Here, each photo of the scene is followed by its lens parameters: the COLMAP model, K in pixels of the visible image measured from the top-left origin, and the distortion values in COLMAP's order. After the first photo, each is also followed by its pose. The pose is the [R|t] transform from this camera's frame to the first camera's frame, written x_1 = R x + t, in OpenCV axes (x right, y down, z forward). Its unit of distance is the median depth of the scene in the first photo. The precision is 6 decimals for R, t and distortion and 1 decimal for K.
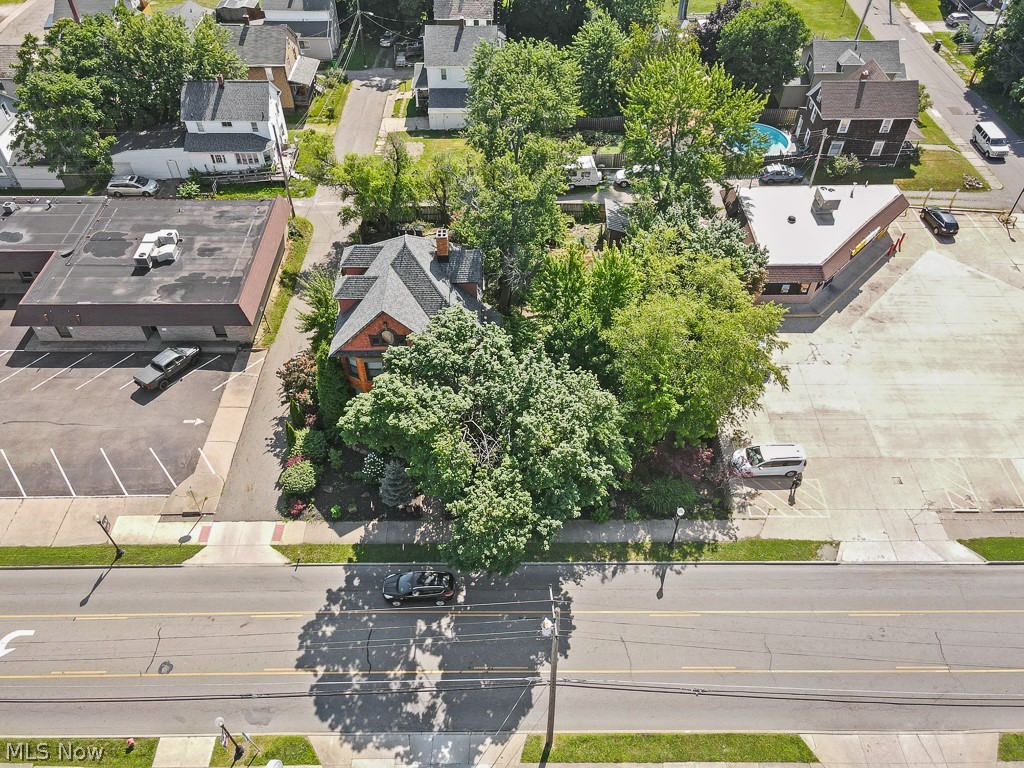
lens RADIAL K [[769.5, 0, 512.0], [0, 769.5, 384.0], [0, 0, 1]] dist [0.013474, 0.006826]
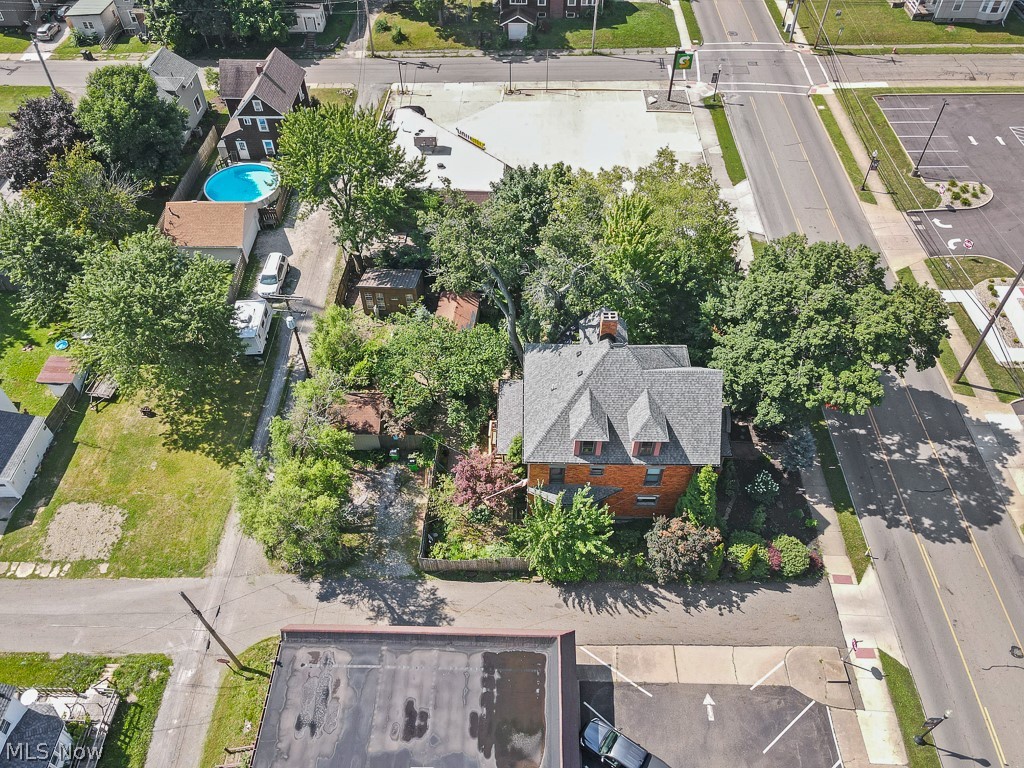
lens RADIAL K [[758.9, 0, 513.9], [0, 758.9, 385.8], [0, 0, 1]] dist [0.039070, -0.032295]
pose [[0.027738, -0.746165, 0.665183, -0.633373], [0.723781, 0.473970, 0.501491, -0.578239], [-0.689472, 0.467536, 0.553208, 0.520540]]
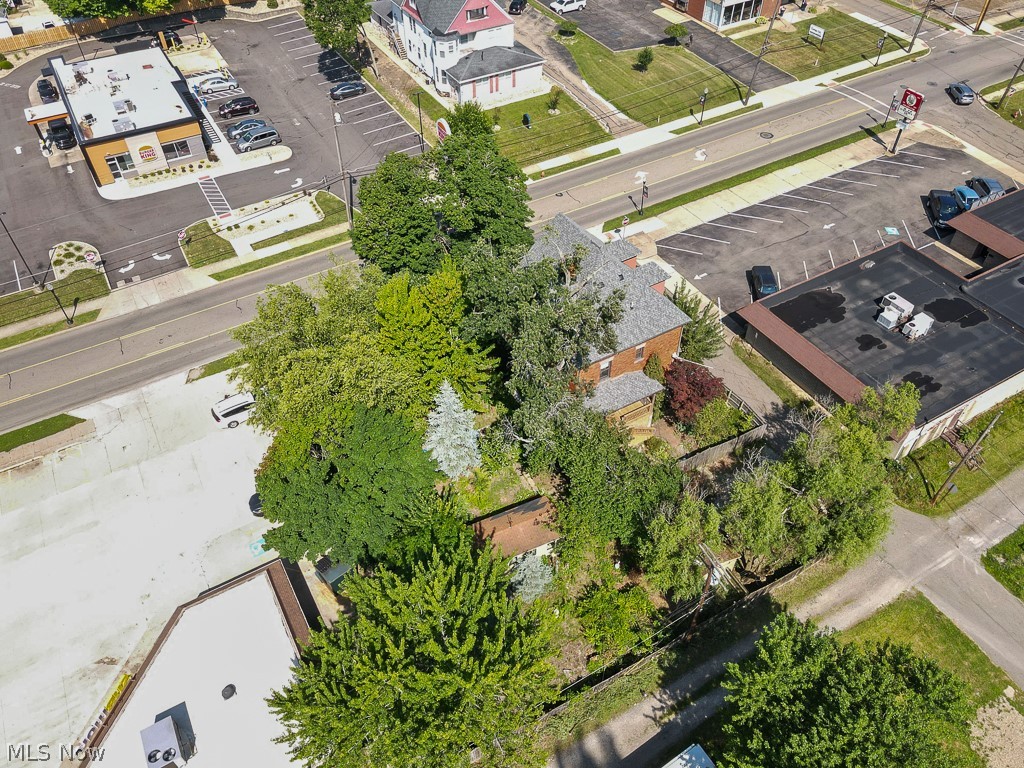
lens RADIAL K [[757.9, 0, 506.3], [0, 757.9, 385.0], [0, 0, 1]] dist [0.000032, 0.036266]
pose [[-0.871573, 0.356390, -0.336670, 0.315640], [-0.345722, 0.040121, 0.937479, -0.916739], [0.347615, 0.933476, 0.088244, 0.873929]]
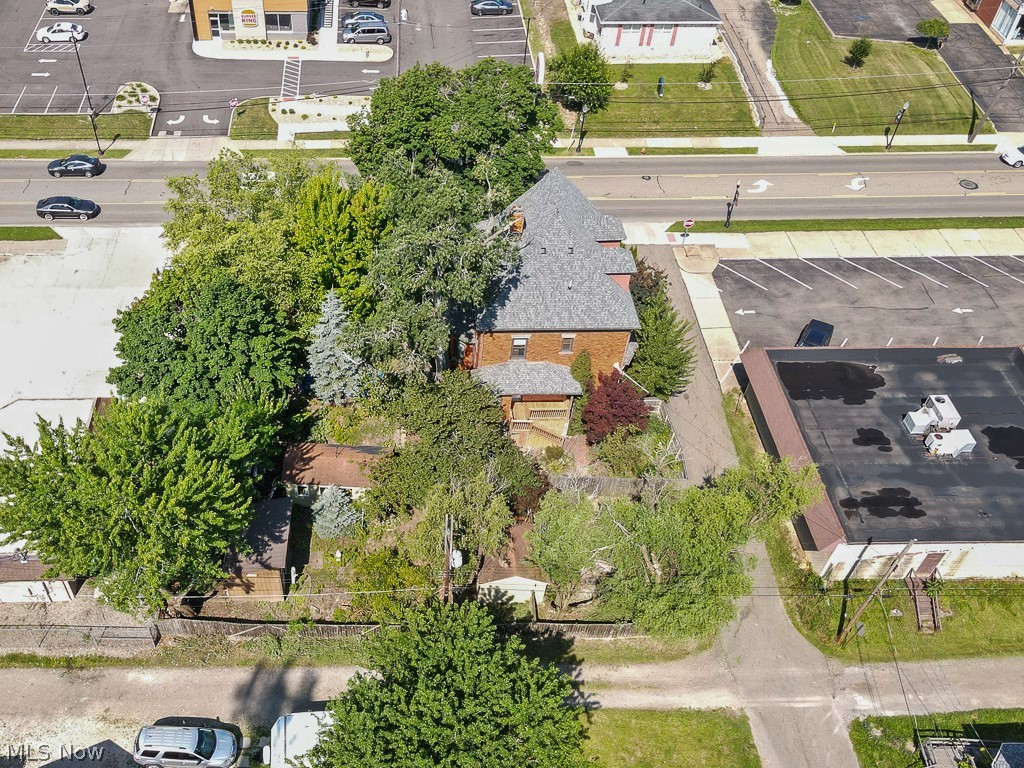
lens RADIAL K [[947.5, 0, 407.3], [0, 947.5, 452.9], [0, 0, 1]] dist [0.024301, -0.009294]
pose [[-0.999663, 0.006835, -0.025059, 0.055200], [-0.025421, -0.059351, 0.997913, -1.097386], [0.005333, 0.998214, 0.059504, 1.022541]]
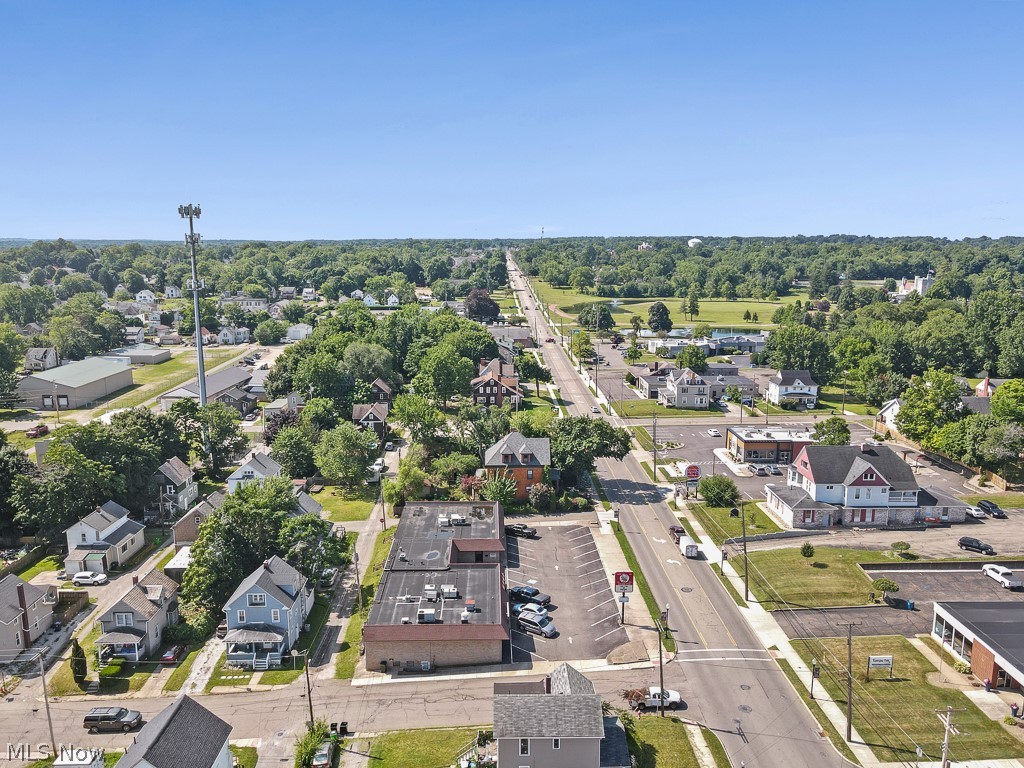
lens RADIAL K [[769.5, 0, 512.0], [0, 769.5, 384.0], [0, 0, 1]] dist [0.013474, 0.006826]
pose [[-0.020289, -0.180128, 0.983434, -2.350847], [0.721343, 0.678455, 0.139149, -0.580284], [-0.692281, 0.712216, 0.116169, 0.476712]]
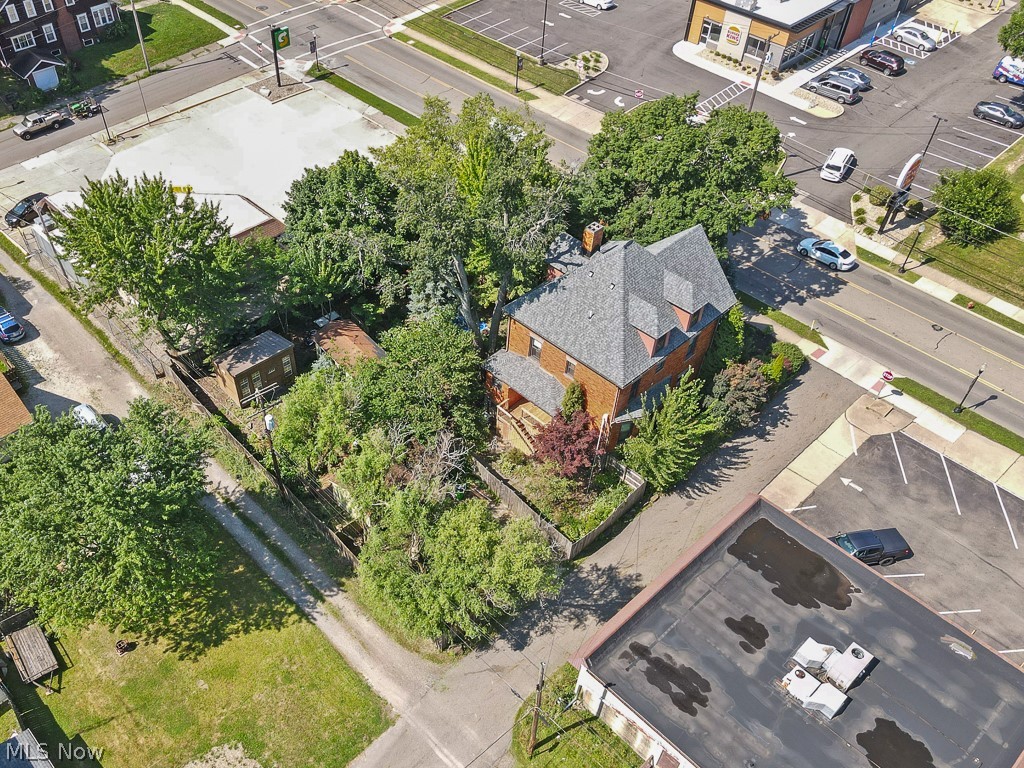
lens RADIAL K [[885.2, 0, 433.8], [0, 885.2, 443.3], [0, 0, 1]] dist [0.023940, -0.007330]
pose [[-0.672525, -0.545628, 0.500000, -0.528719], [0.536843, 0.105379, 0.837075, -0.965885], [-0.509422, 0.831375, 0.222046, 0.904219]]
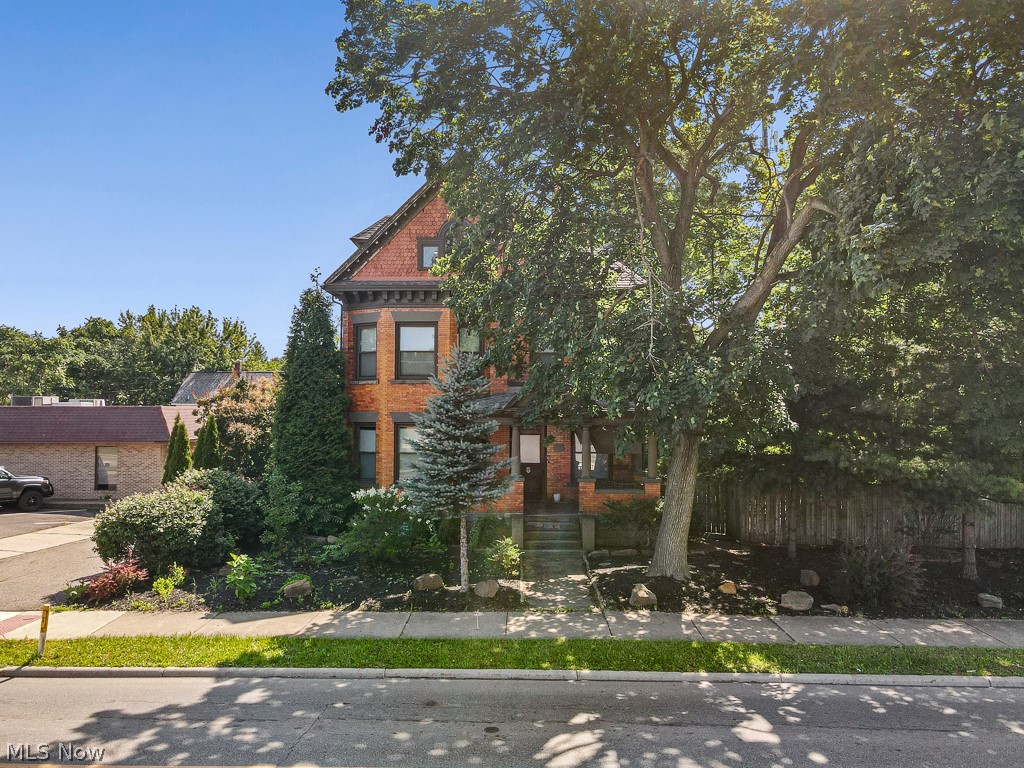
lens RADIAL K [[769.5, 0, 512.0], [0, 769.5, 384.0], [0, 0, 1]] dist [0.013474, 0.006826]
pose [[0.999823, 0.003014, -0.018590, -0.096806], [-0.015865, 0.666636, -0.745215, 0.280838], [0.010147, 0.745377, 0.666565, 0.613070]]
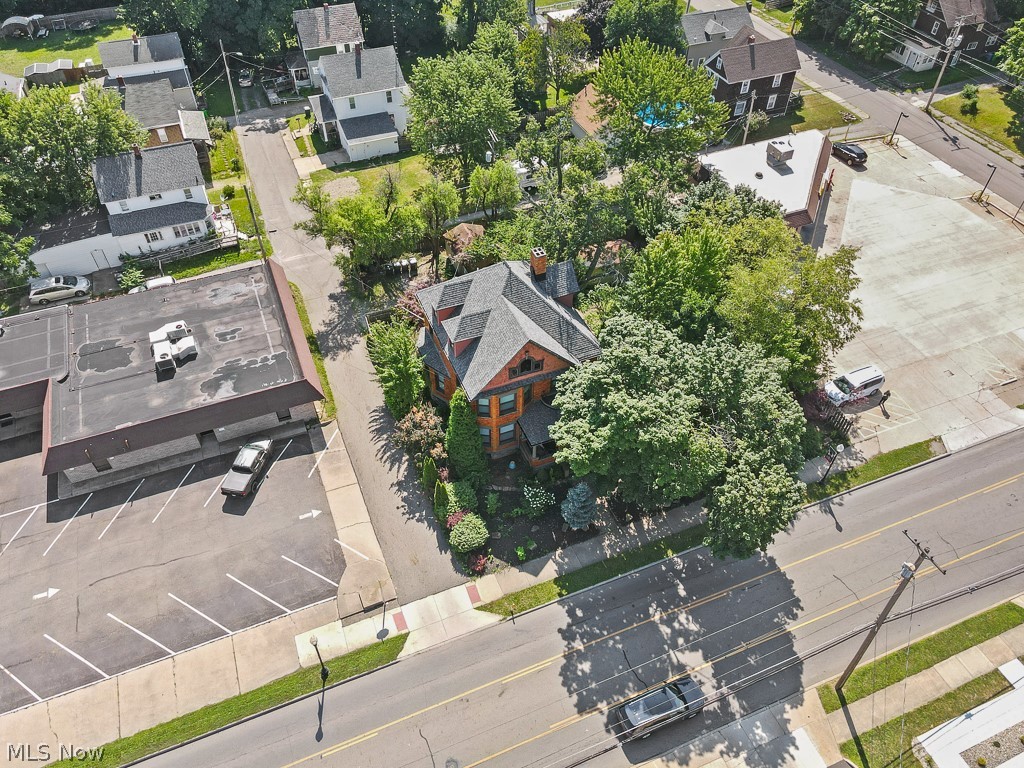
lens RADIAL K [[769.5, 0, 512.0], [0, 769.5, 384.0], [0, 0, 1]] dist [0.013474, 0.006826]
pose [[0.927811, -0.264445, 0.263126, -0.360429], [0.265479, 0.963576, 0.032299, -0.061117], [-0.262083, 0.039886, 0.964221, 0.049760]]
